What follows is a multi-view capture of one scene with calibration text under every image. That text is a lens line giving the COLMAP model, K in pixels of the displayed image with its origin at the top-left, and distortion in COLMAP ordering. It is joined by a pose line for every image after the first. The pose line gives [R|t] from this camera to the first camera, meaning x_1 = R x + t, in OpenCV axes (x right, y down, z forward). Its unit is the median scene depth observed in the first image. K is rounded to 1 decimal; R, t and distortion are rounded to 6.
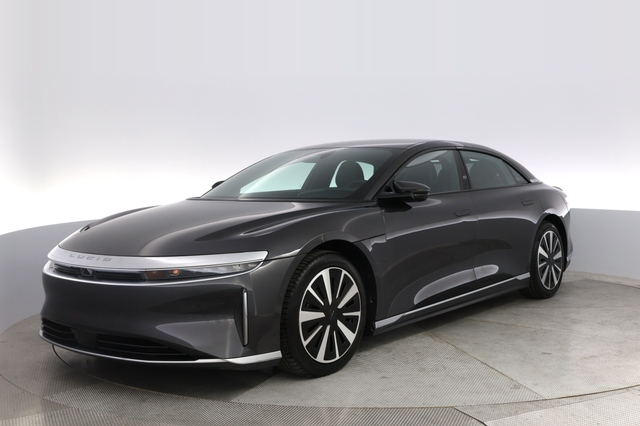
lens RADIAL K [[548.9, 0, 320.0], [0, 548.9, 213.0], [0, 0, 1]] dist [-0.003140, -0.008343]
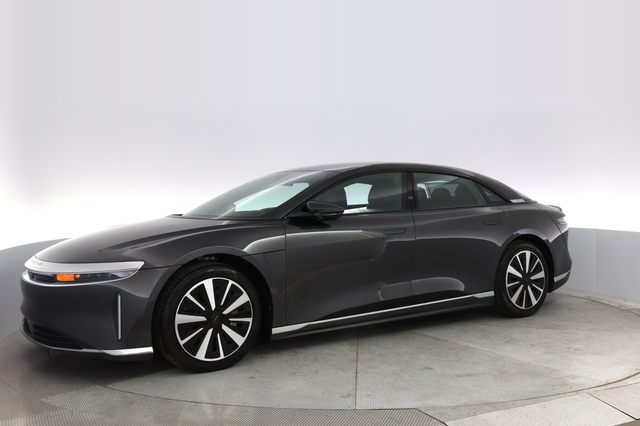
lens RADIAL K [[548.9, 0, 320.0], [0, 548.9, 213.0], [0, 0, 1]] dist [-0.003140, -0.008343]
pose [[0.990046, 0.003575, -0.140701, 0.358726], [-0.008309, 0.999418, -0.033071, -0.000100], [0.140501, 0.033911, 0.989500, -0.100269]]
